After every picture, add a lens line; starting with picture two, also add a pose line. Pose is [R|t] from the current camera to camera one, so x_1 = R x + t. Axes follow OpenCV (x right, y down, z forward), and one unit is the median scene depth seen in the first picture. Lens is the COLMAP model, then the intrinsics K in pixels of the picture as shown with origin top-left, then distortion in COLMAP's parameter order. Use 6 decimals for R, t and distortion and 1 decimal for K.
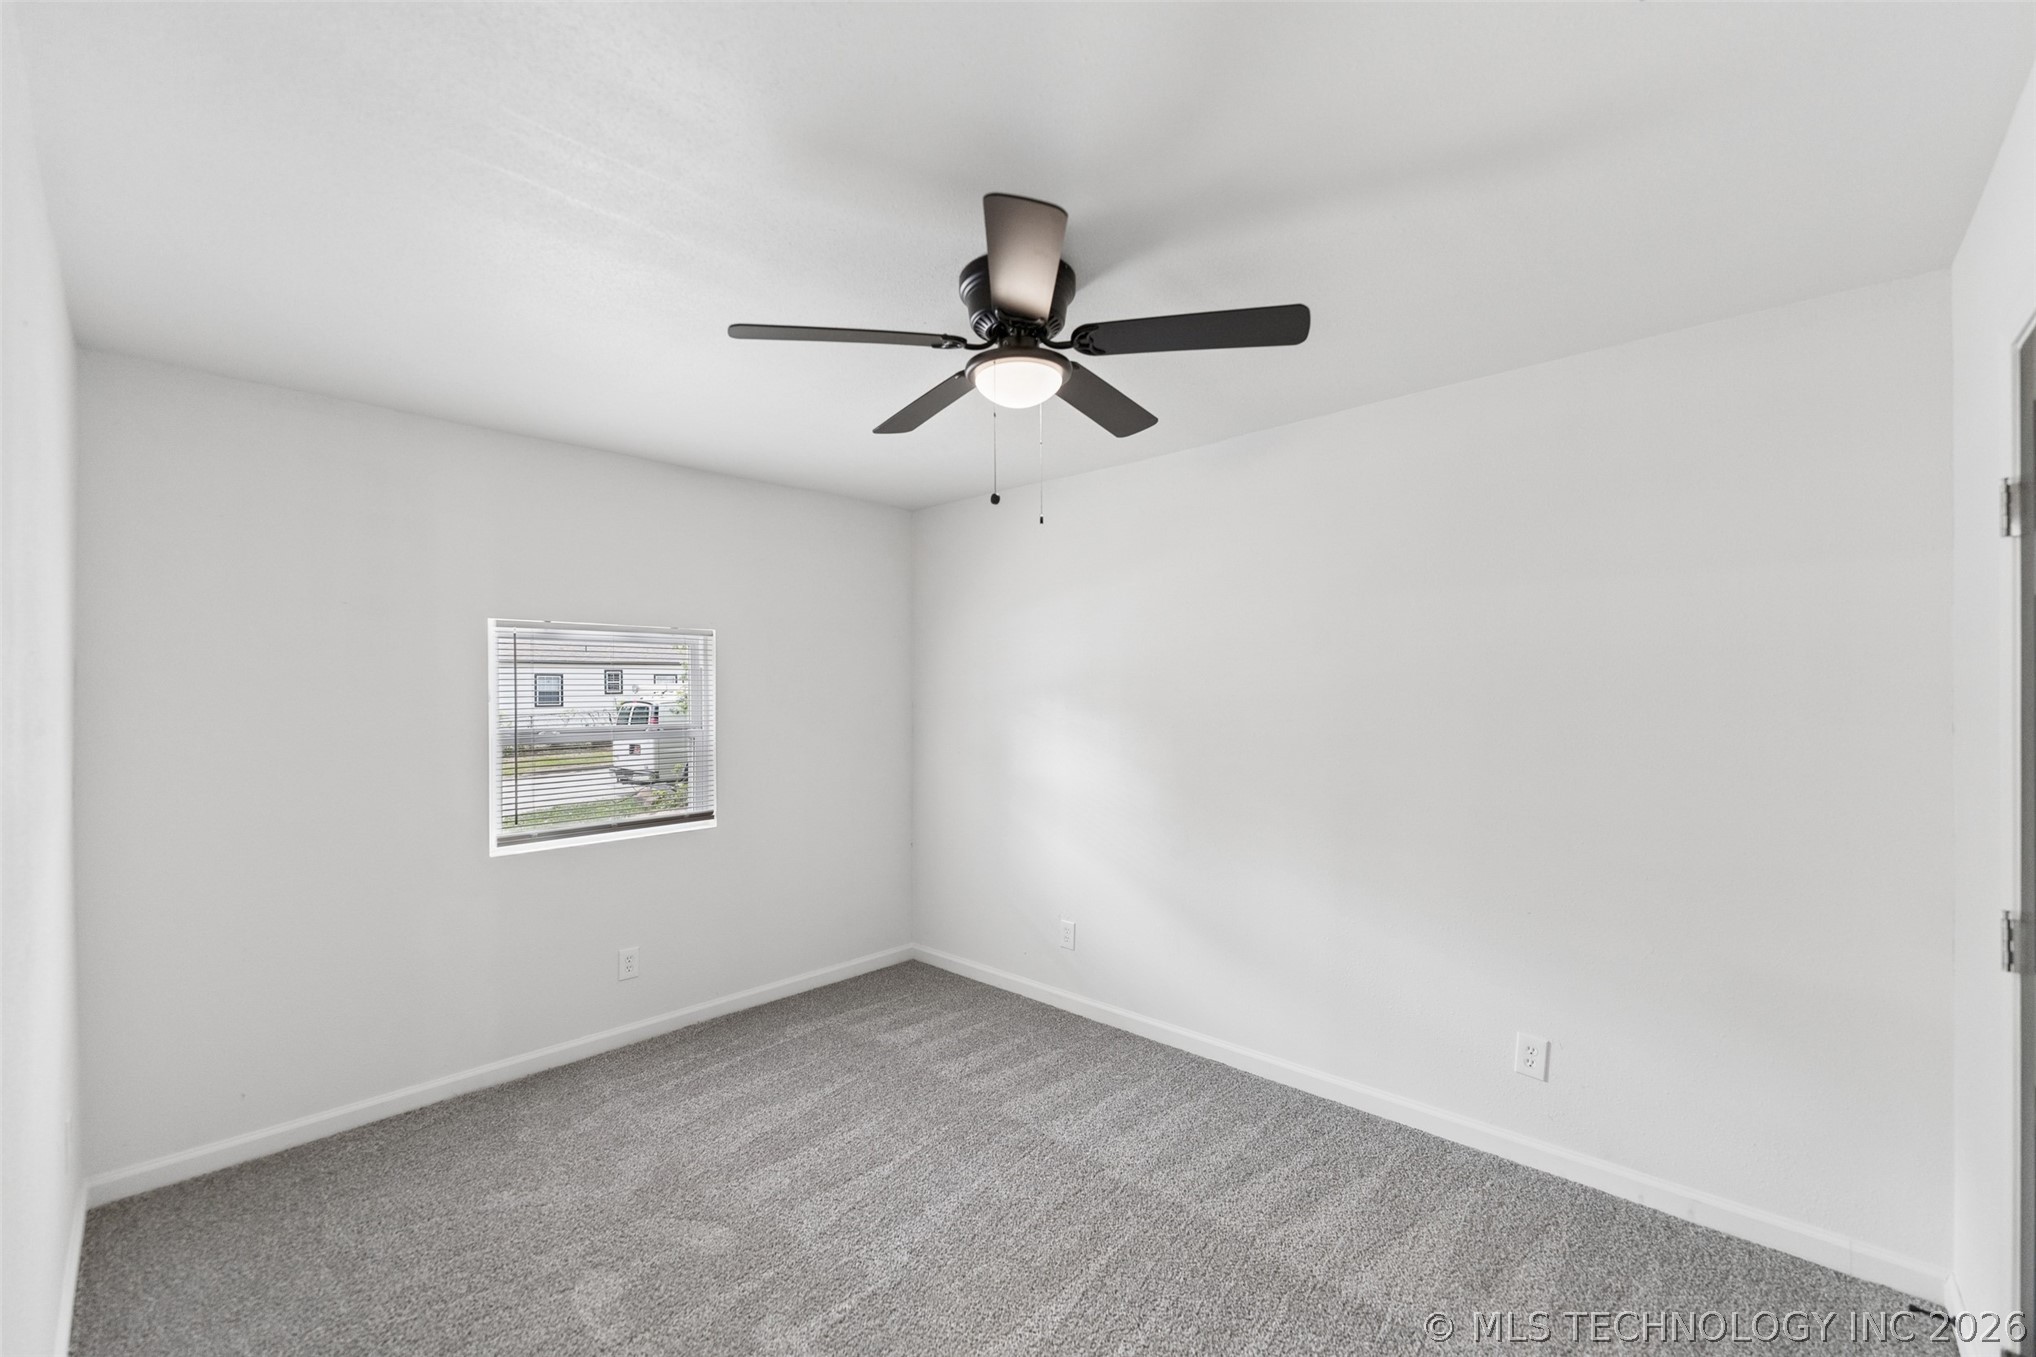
lens RADIAL K [[827.7, 0, 1017.6], [0, 827.7, 681.4], [0, 0, 1]] dist [-0.000684, -0.000258]
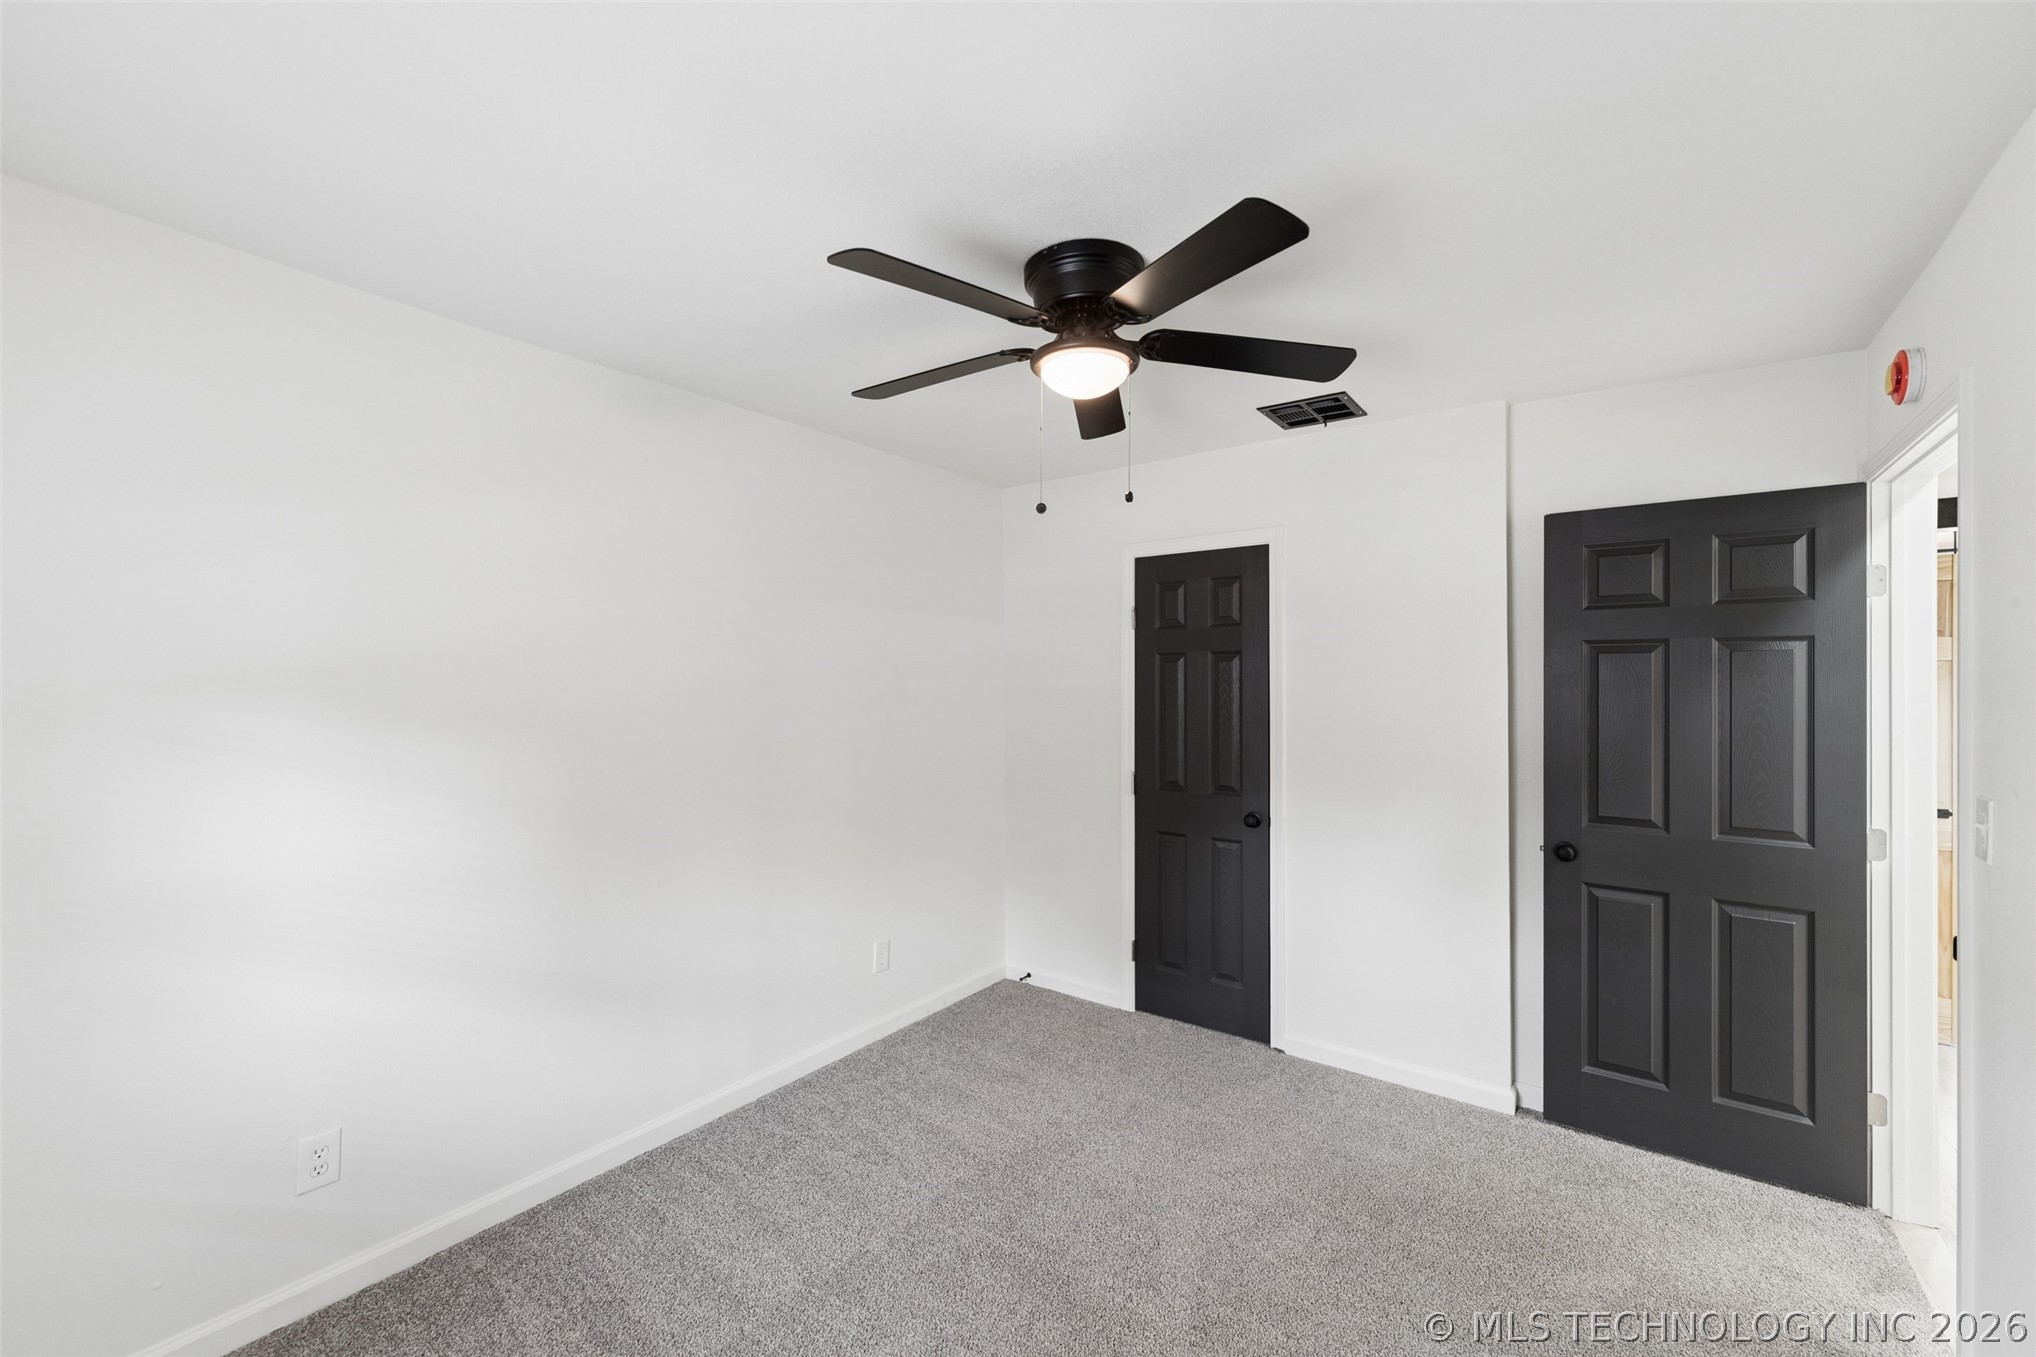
lens RADIAL K [[827.7, 0, 1017.6], [0, 827.7, 681.4], [0, 0, 1]] dist [-0.000684, -0.000258]
pose [[-0.107587, 0.003745, 0.994189, -0.726307], [-0.003908, 0.999984, -0.004190, 0.006048], [-0.994188, -0.004336, -0.107571, 0.889360]]
